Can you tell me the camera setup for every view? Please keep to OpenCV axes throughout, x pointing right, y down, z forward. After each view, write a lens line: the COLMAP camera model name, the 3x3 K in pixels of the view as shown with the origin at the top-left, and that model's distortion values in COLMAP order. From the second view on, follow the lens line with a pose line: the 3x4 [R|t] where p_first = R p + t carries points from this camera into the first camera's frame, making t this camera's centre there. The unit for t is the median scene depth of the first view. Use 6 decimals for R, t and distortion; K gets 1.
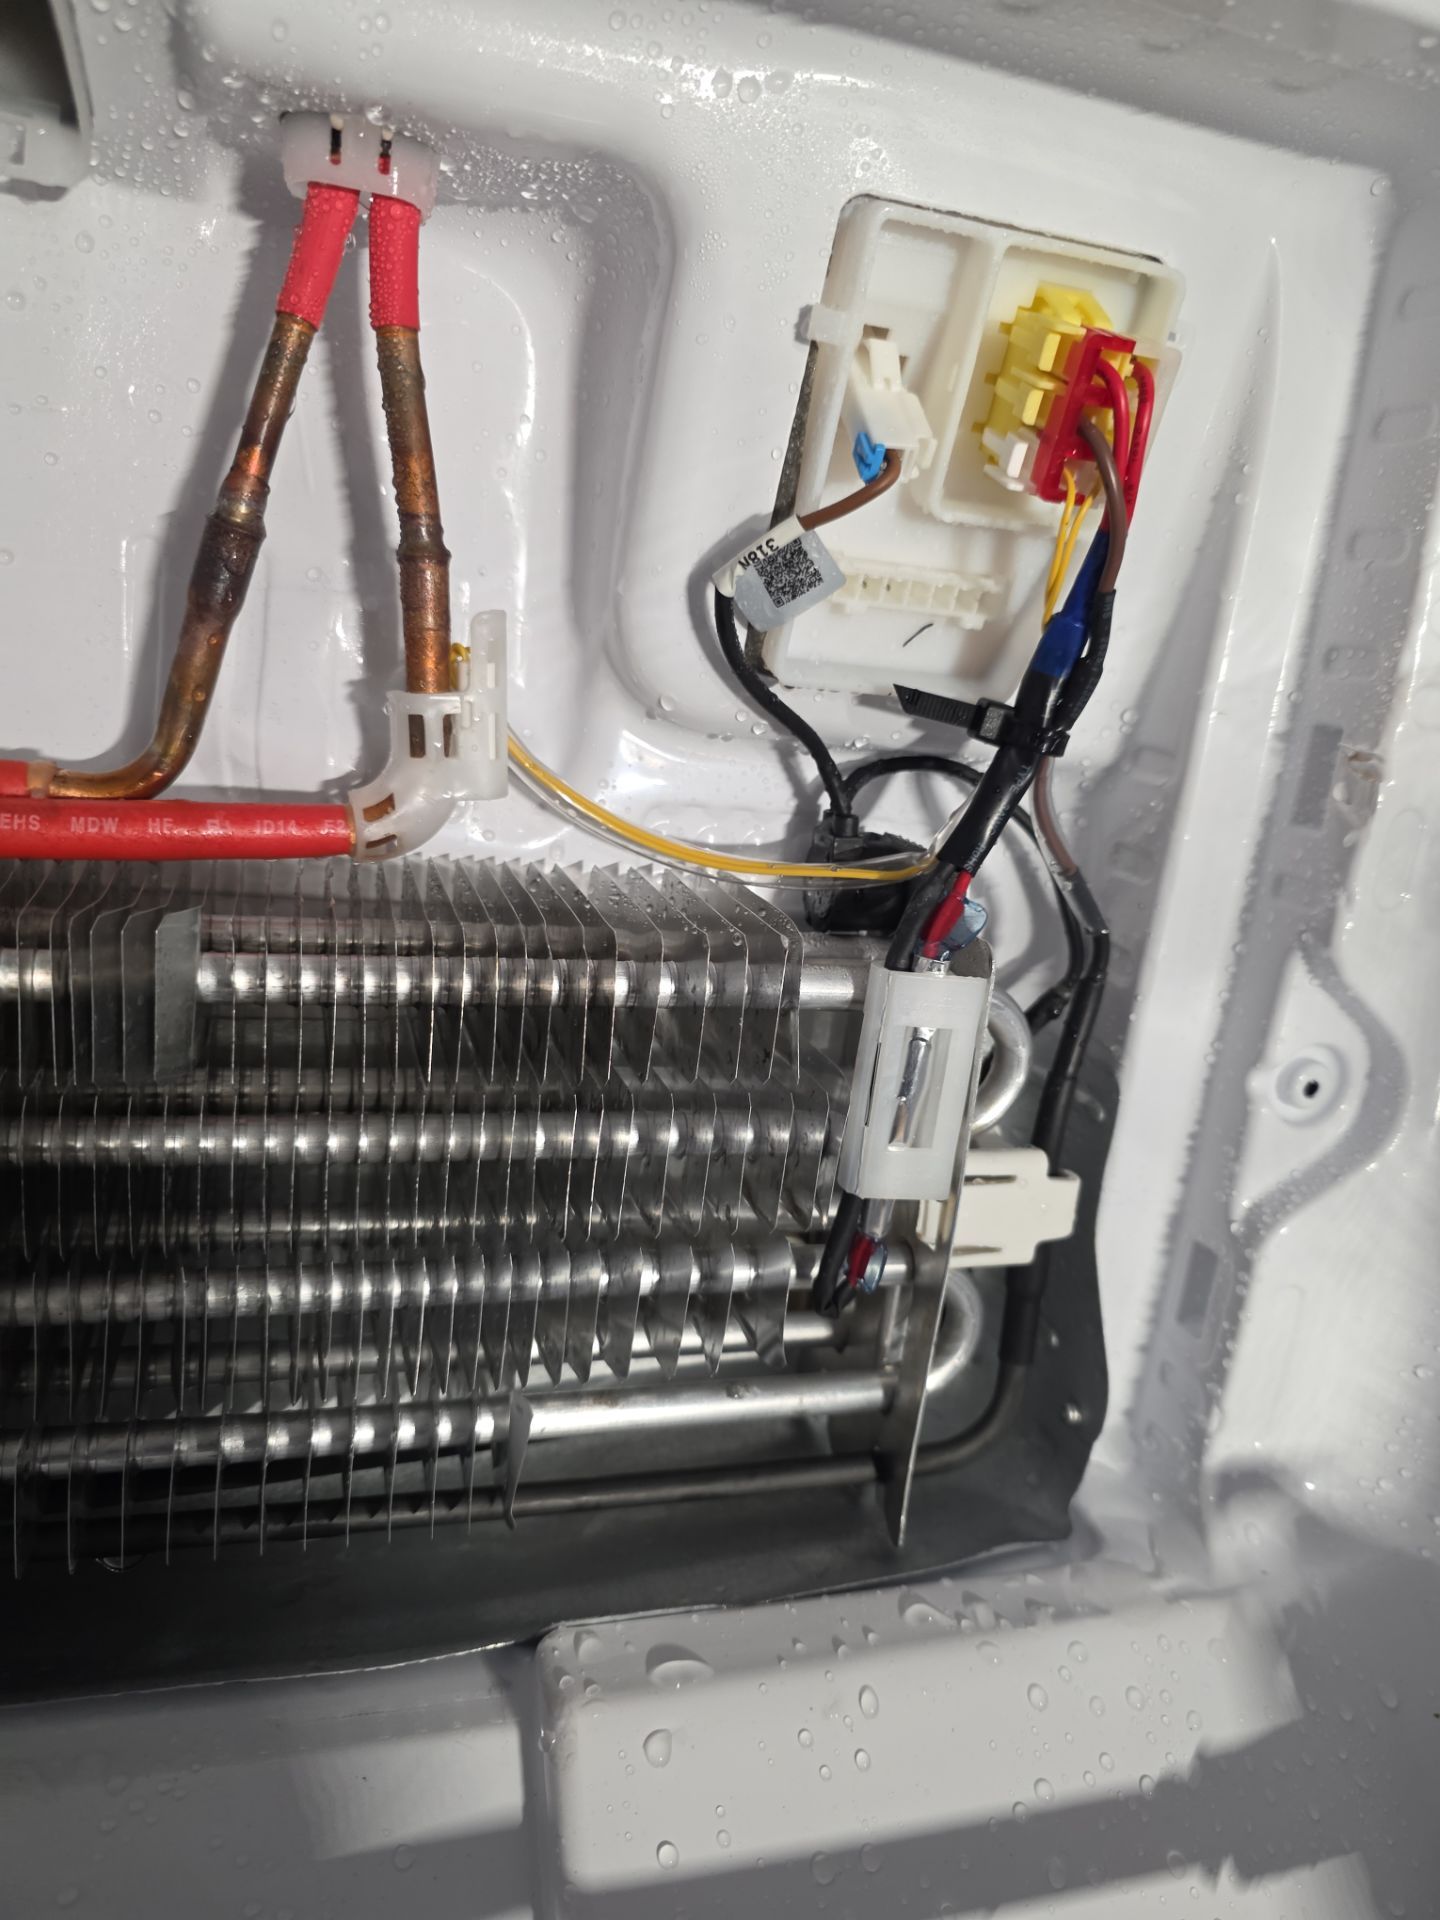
lens RADIAL K [[1206.3, 0, 705.5], [0, 1206.3, 955.4], [0, 0, 1]] dist [0.000647, -0.000011]
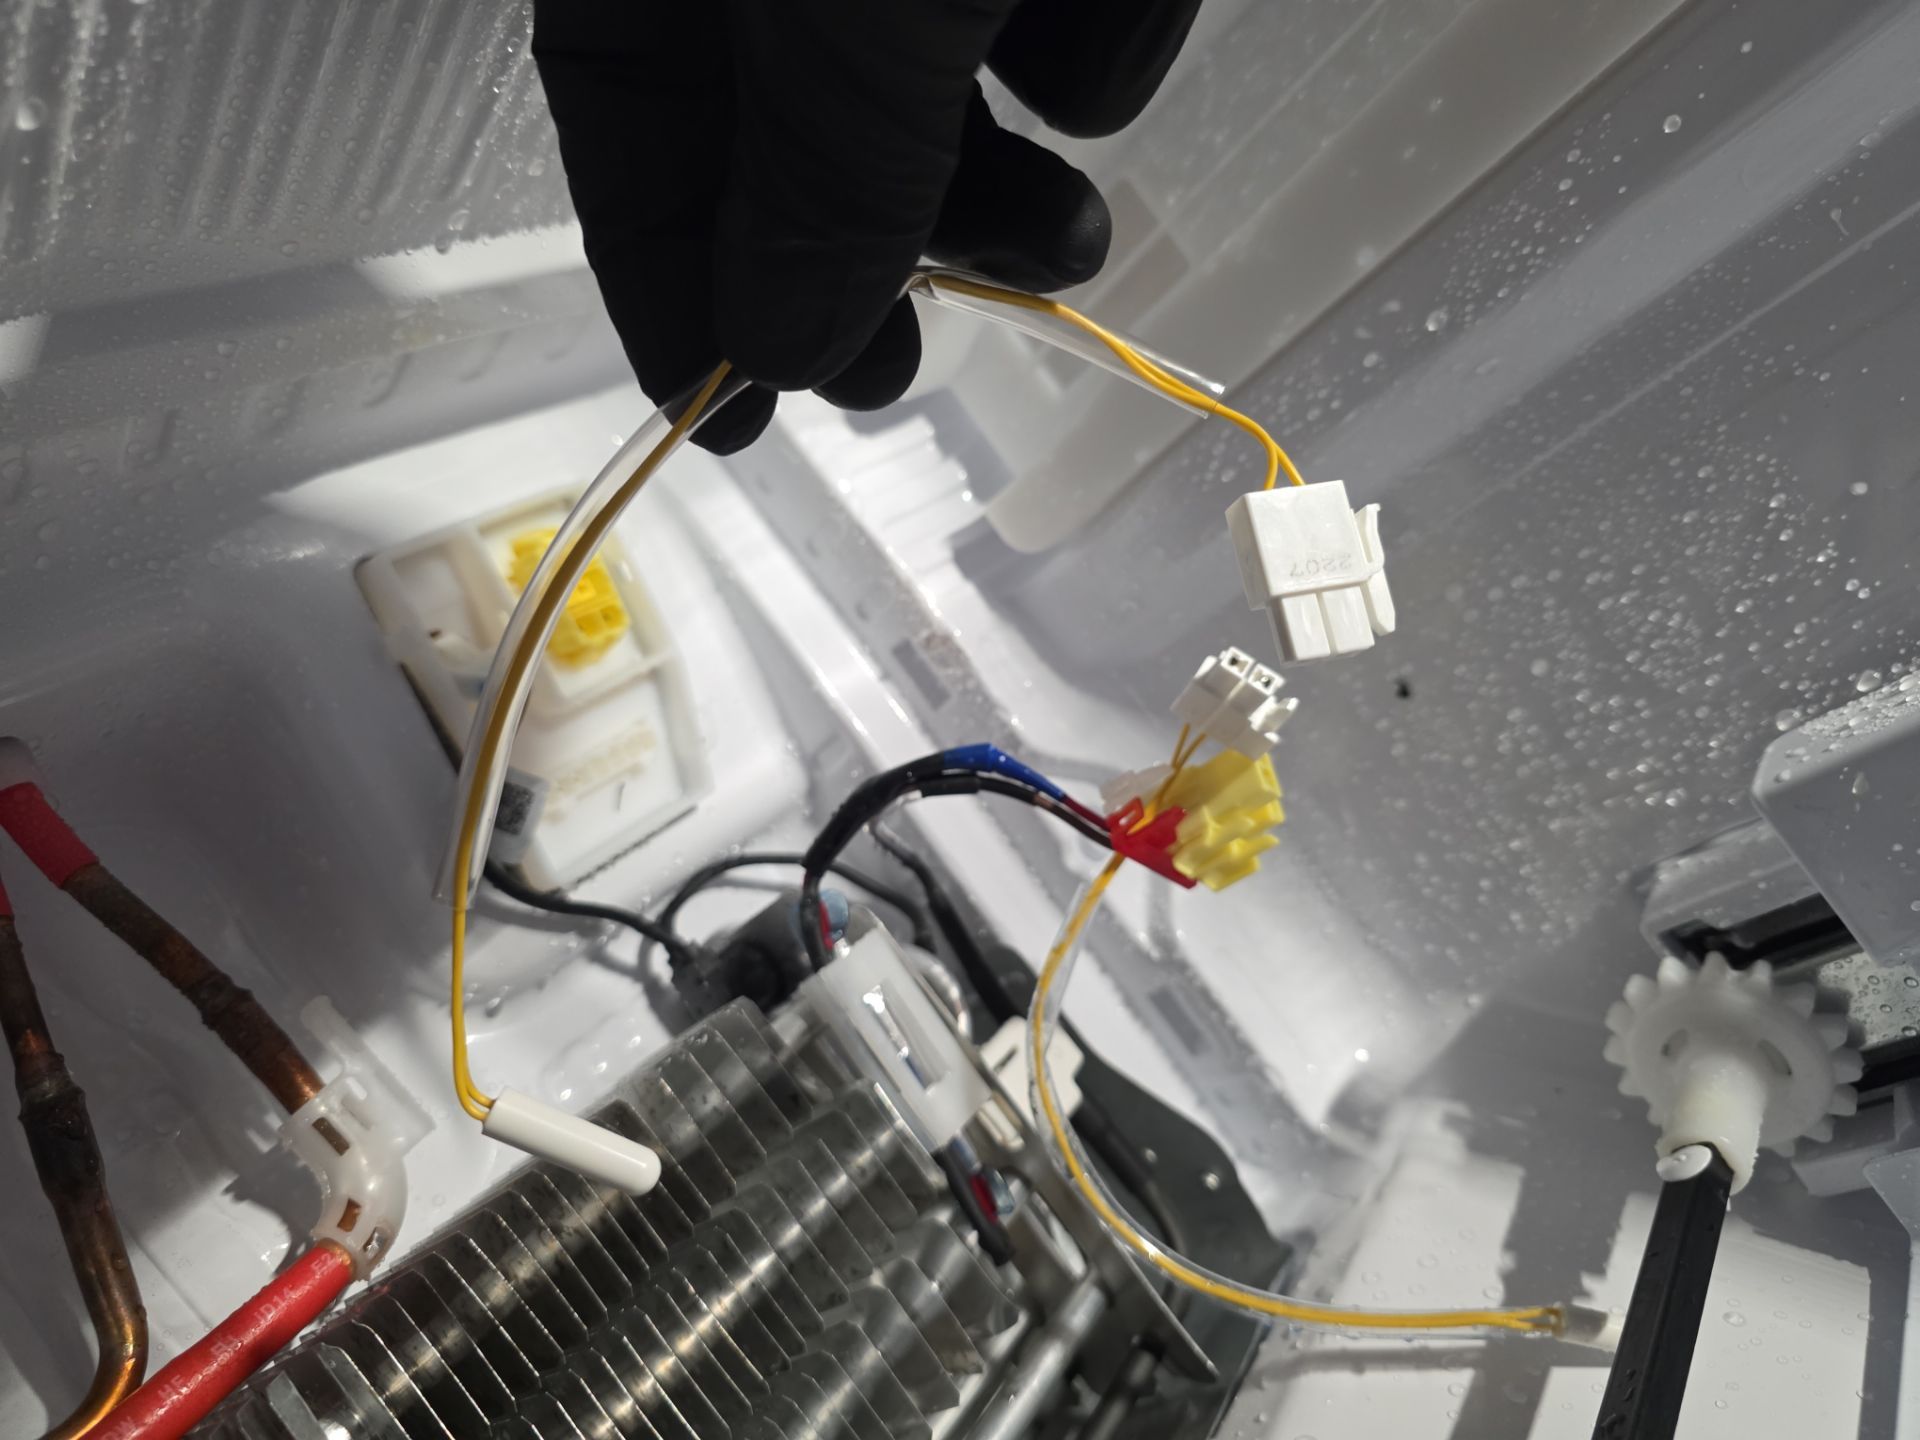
lens RADIAL K [[1371.9, 0, 957.6], [0, 1371.9, 725.8], [0, 0, 1]] dist [0.006234, 0.002957]
pose [[0.617916, -0.583262, 0.527243, -0.309560], [0.753137, 0.631634, -0.183913, 0.201235], [-0.225755, 0.510729, 0.829573, -0.250093]]
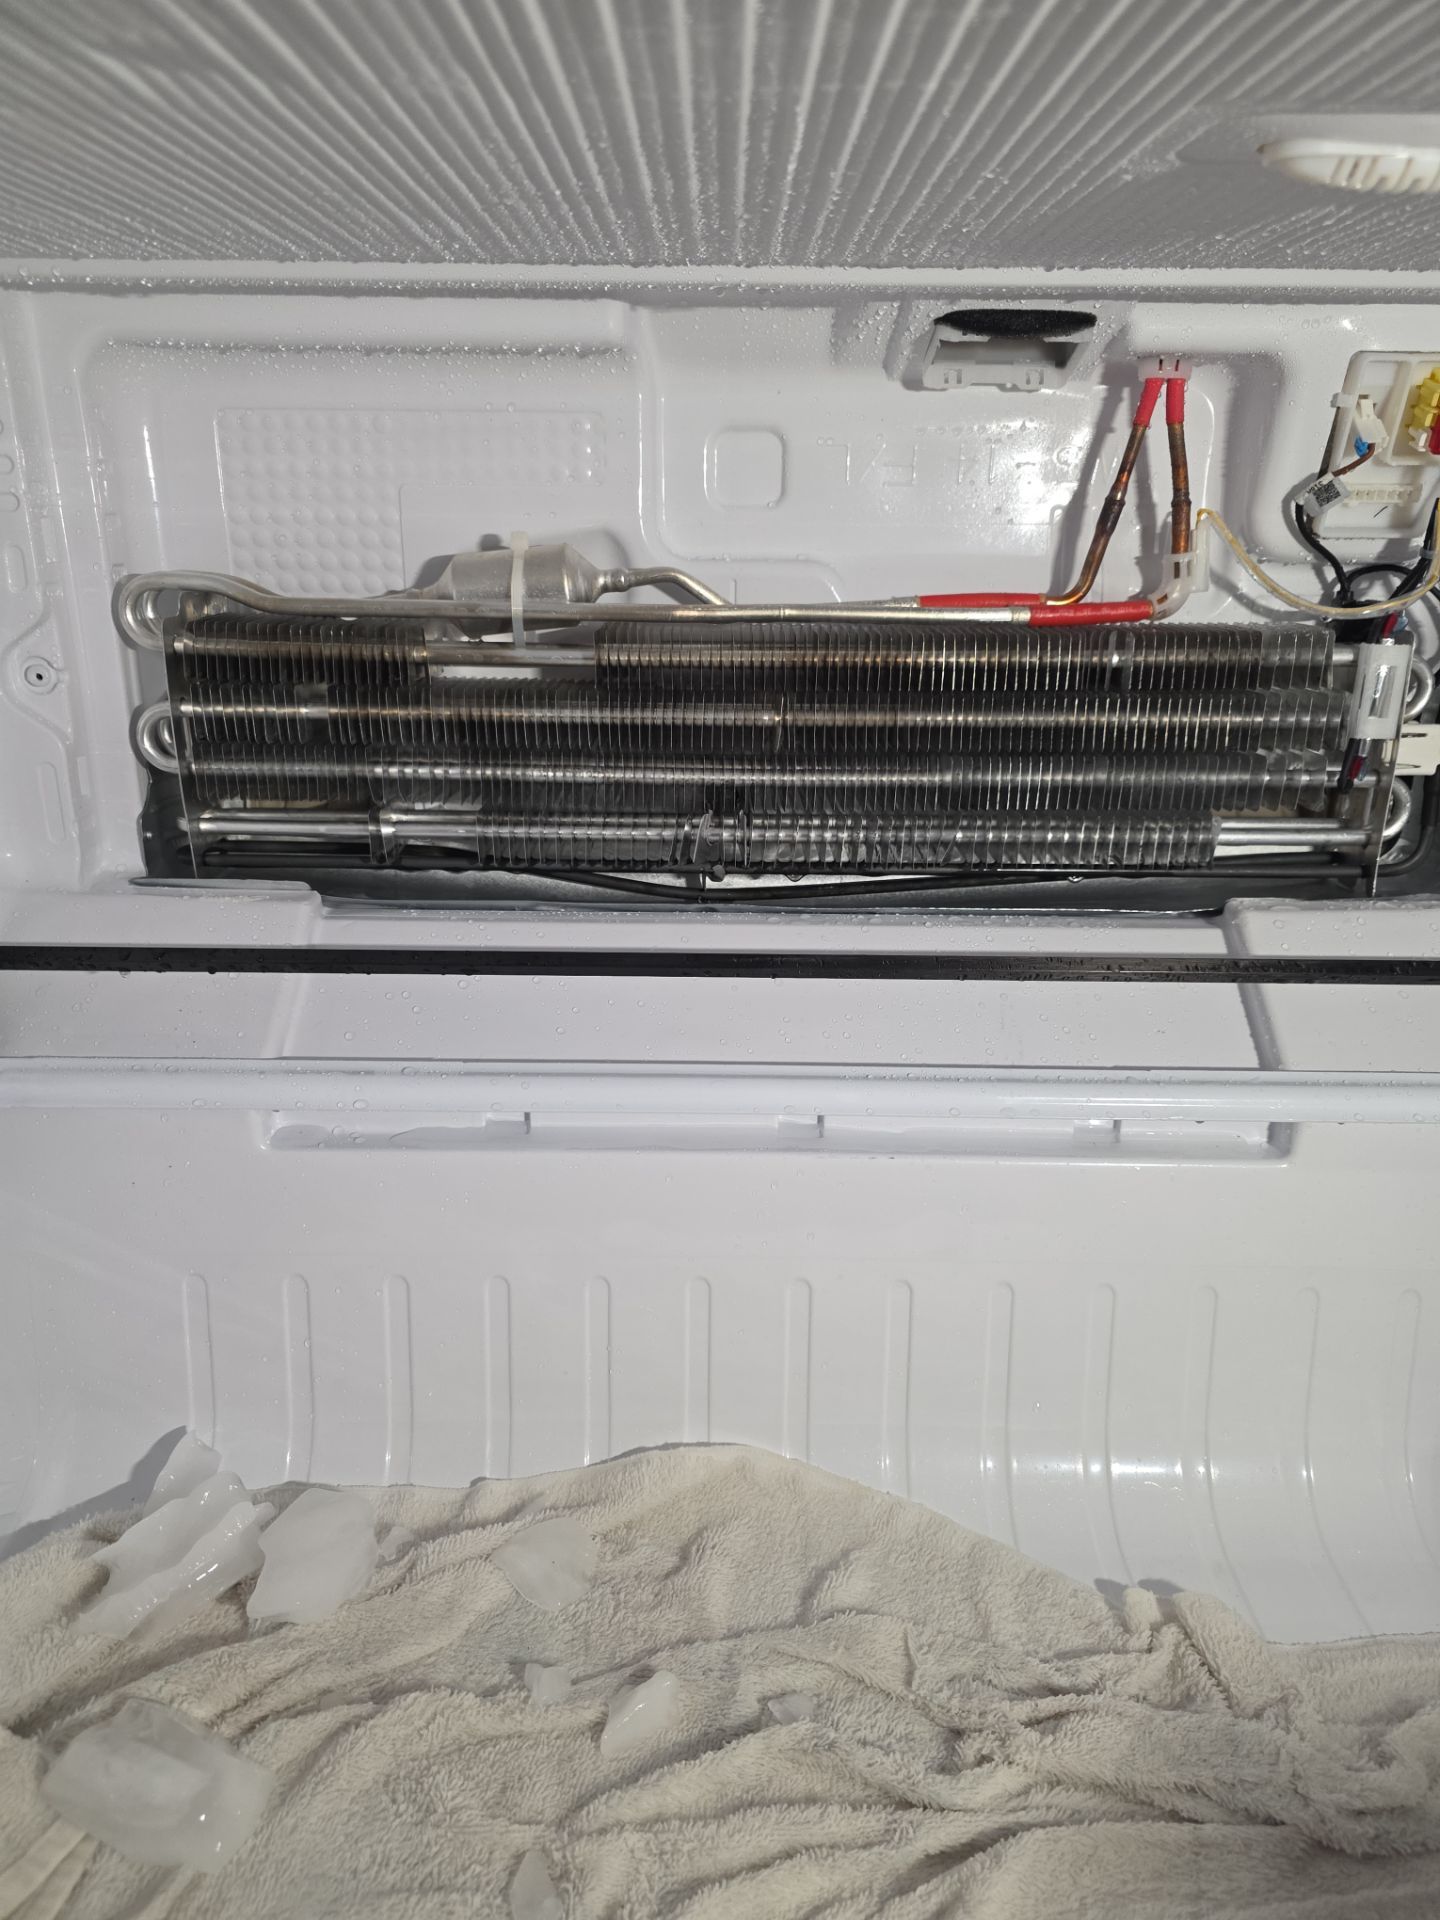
lens RADIAL K [[1371.9, 0, 696.5], [0, 1371.9, 993.3], [0, 0, 1]] dist [0.006234, 0.002957]
pose [[0.958041, -0.012994, -0.286335, -0.385639], [0.028694, 0.998302, 0.050703, 0.554080], [0.285190, -0.056791, 0.956787, -2.222631]]
